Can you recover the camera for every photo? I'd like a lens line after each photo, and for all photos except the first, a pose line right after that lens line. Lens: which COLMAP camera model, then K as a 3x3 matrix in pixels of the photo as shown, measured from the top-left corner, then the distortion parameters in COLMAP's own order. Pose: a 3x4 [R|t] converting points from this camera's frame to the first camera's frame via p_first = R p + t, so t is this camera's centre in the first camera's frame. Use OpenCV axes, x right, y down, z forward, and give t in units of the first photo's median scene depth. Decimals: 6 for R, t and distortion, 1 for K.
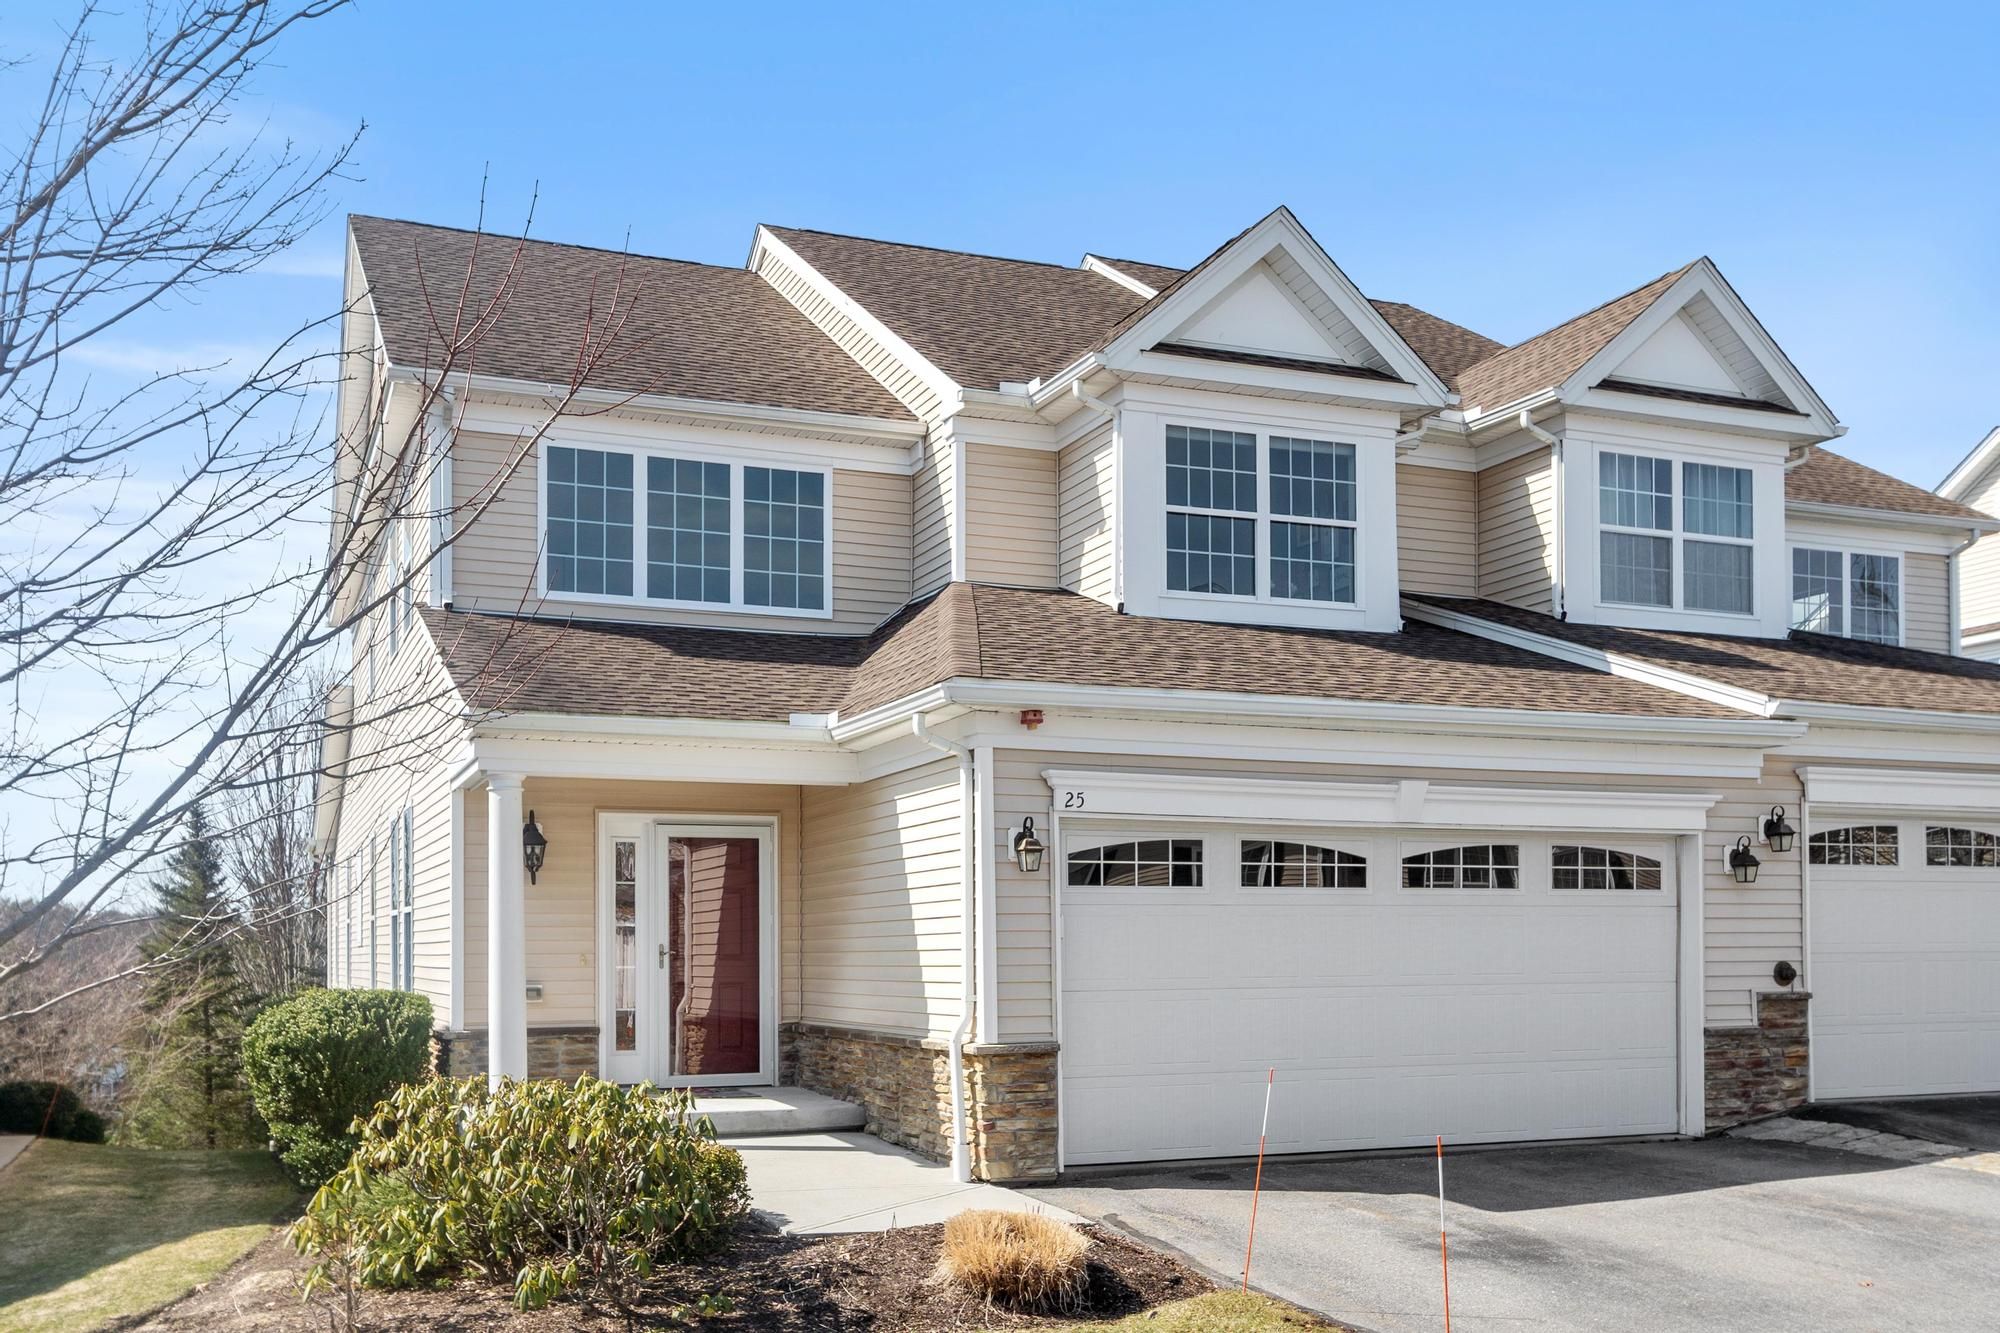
lens RADIAL K [[1873.1, 0, 1000.0], [0, 1873.1, 666.5], [0, 0, 1]] dist [-0.097082, 0.002494]
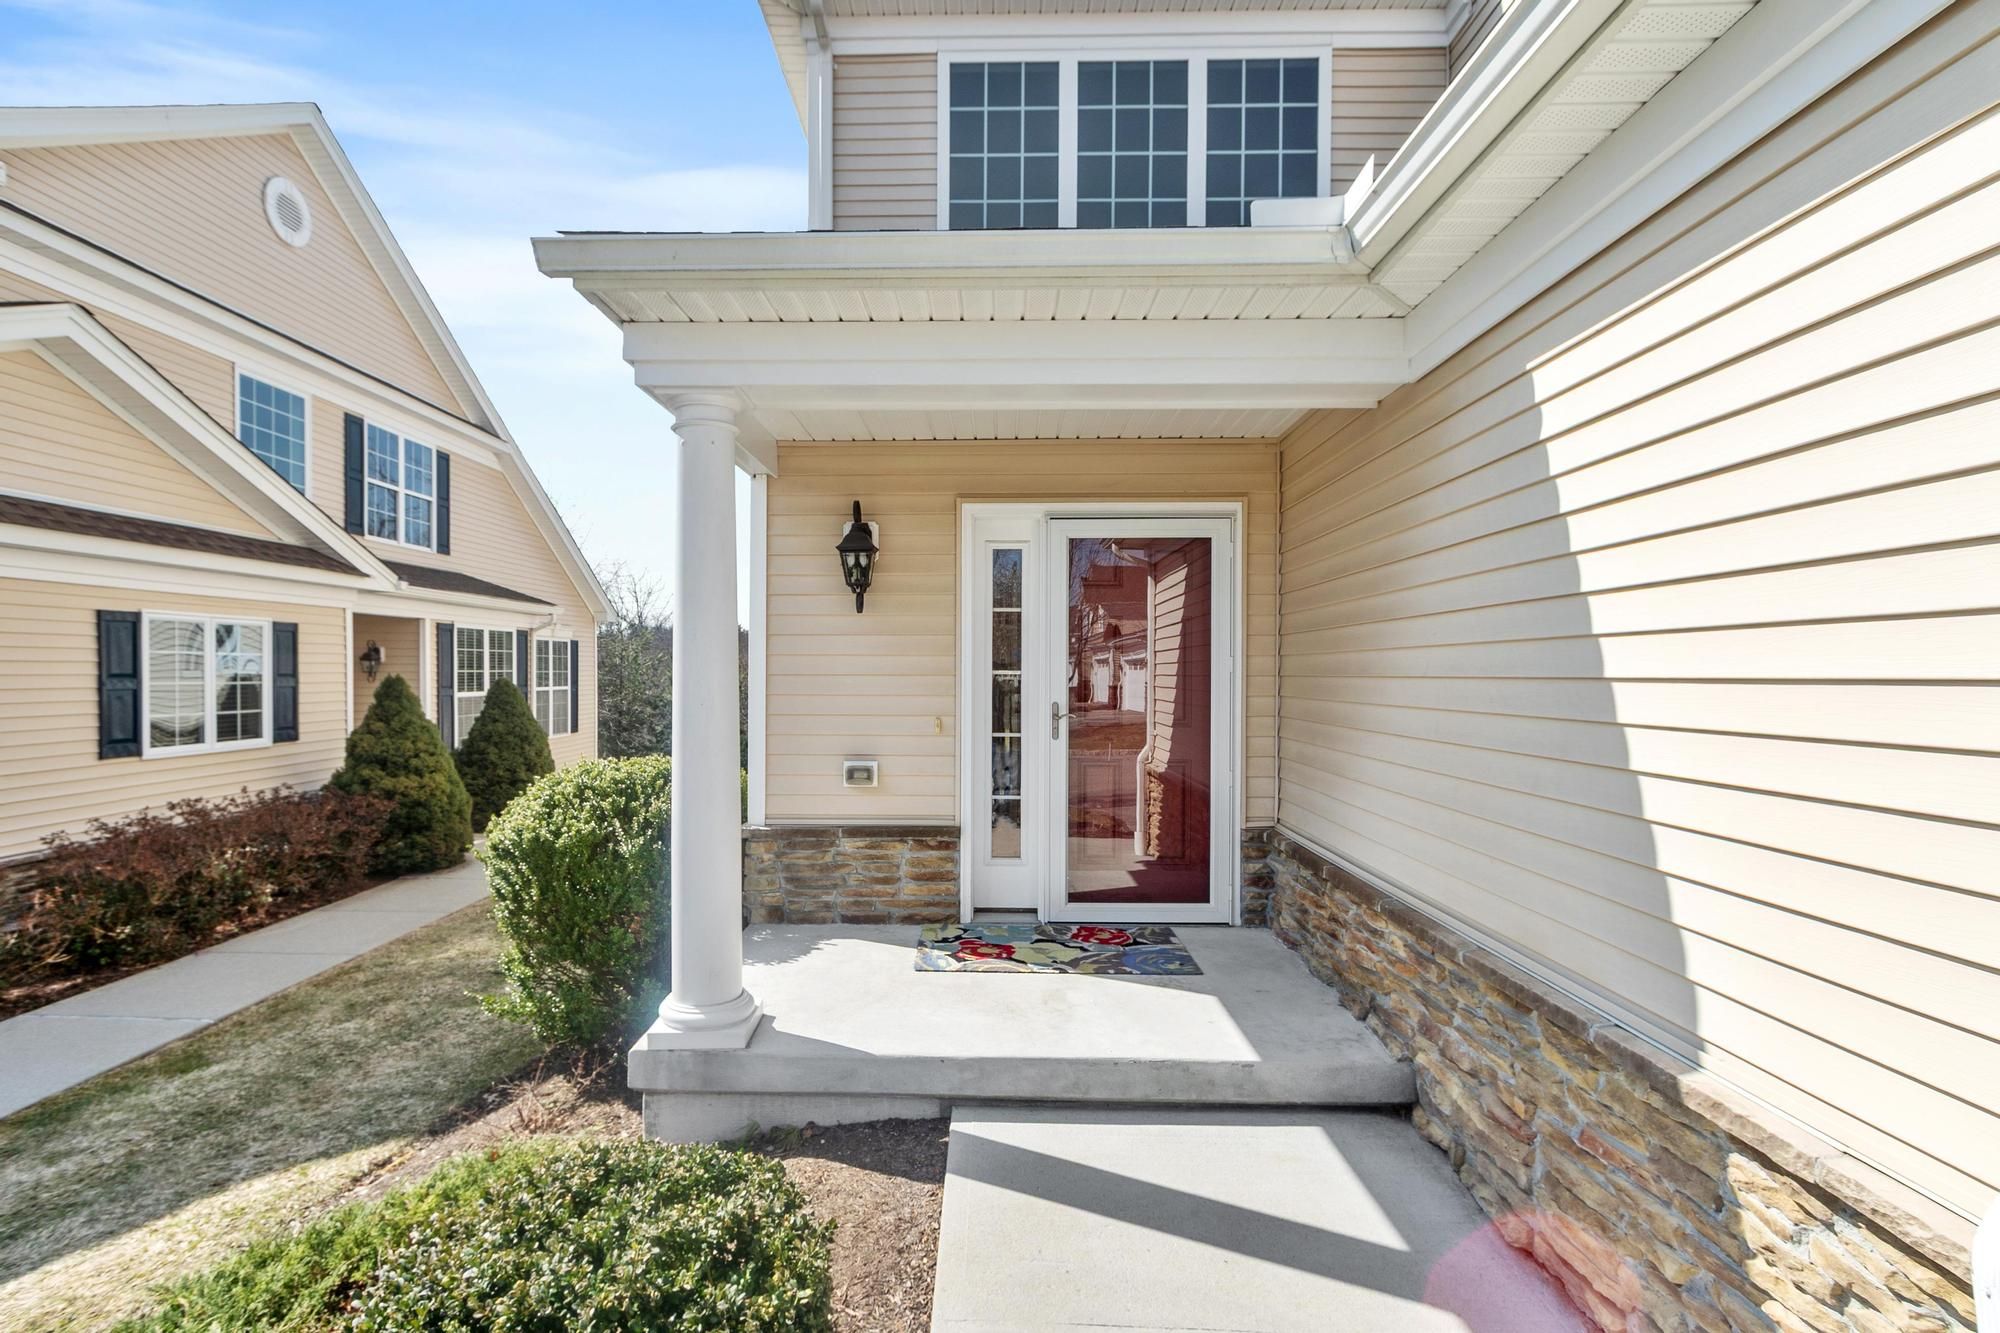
lens RADIAL K [[976.1, 0, 987.2], [0, 976.1, 696.1], [0, 0, 1]] dist [0.020616, 0.000143]
pose [[0.920097, 0.023335, -0.390995, -0.069894], [0.048120, 0.983928, 0.171958, 0.086906], [0.388724, -0.177032, 0.904187, 0.681011]]
